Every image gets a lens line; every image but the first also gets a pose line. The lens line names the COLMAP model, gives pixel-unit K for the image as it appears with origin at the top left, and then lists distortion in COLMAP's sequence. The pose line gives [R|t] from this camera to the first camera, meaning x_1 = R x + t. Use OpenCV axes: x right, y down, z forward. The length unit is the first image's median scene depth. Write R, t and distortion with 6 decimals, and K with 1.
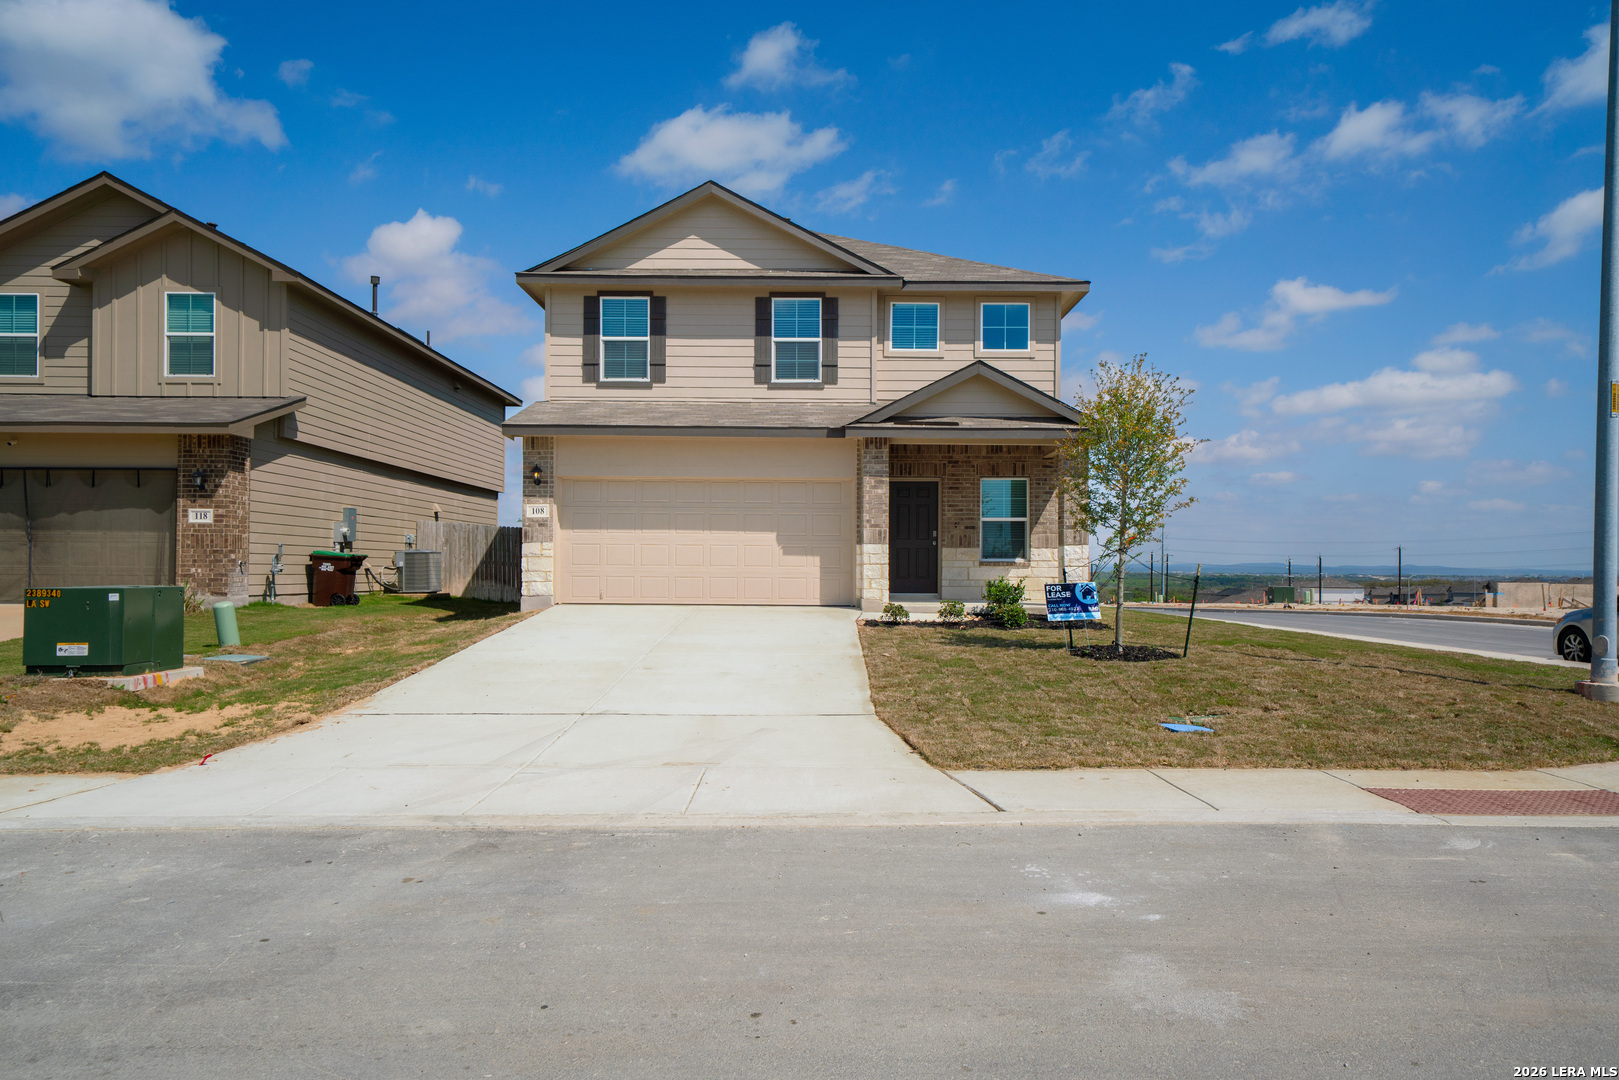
lens RADIAL K [[1104.2, 0, 810.5], [0, 1104.2, 537.8], [0, 0, 1]] dist [0.013050, 0.004570]
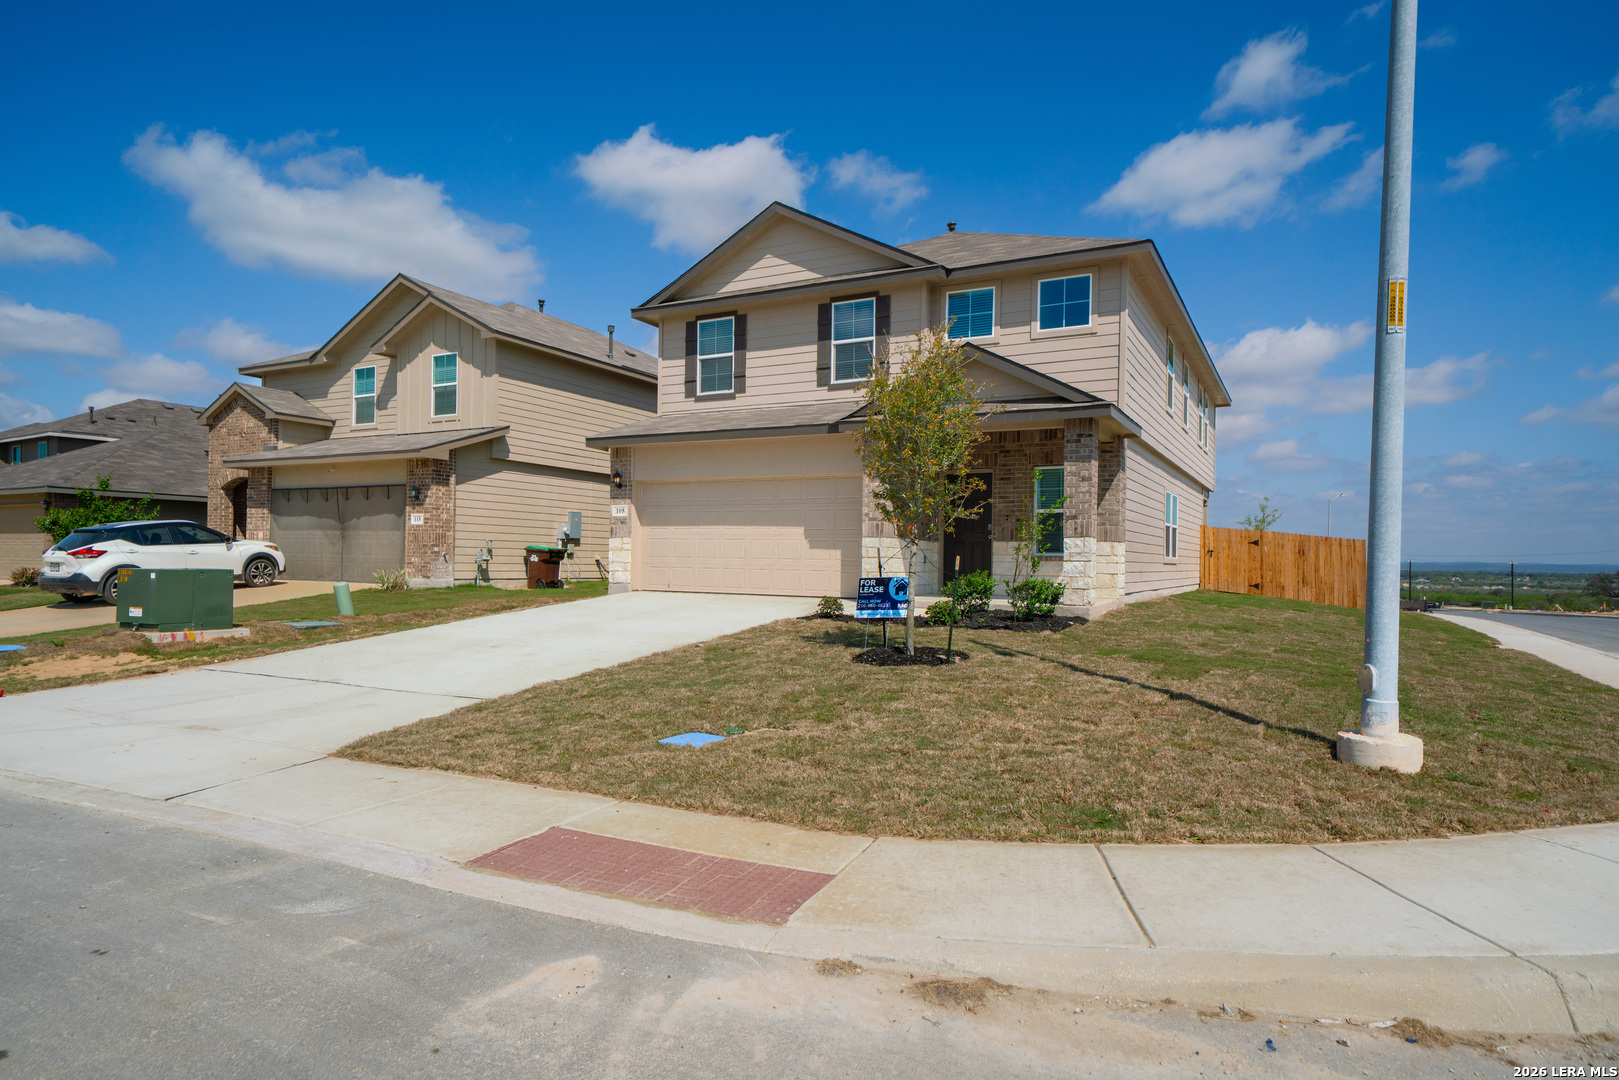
lens RADIAL K [[951.7, 0, 809.0], [0, 951.7, 551.2], [0, 0, 1]] dist [0.003372, -0.001016]
pose [[0.873510, 0.001670, -0.486803, 0.386086], [0.004564, 0.999922, 0.011619, 0.007197], [0.486784, -0.012371, 0.873435, 0.200140]]
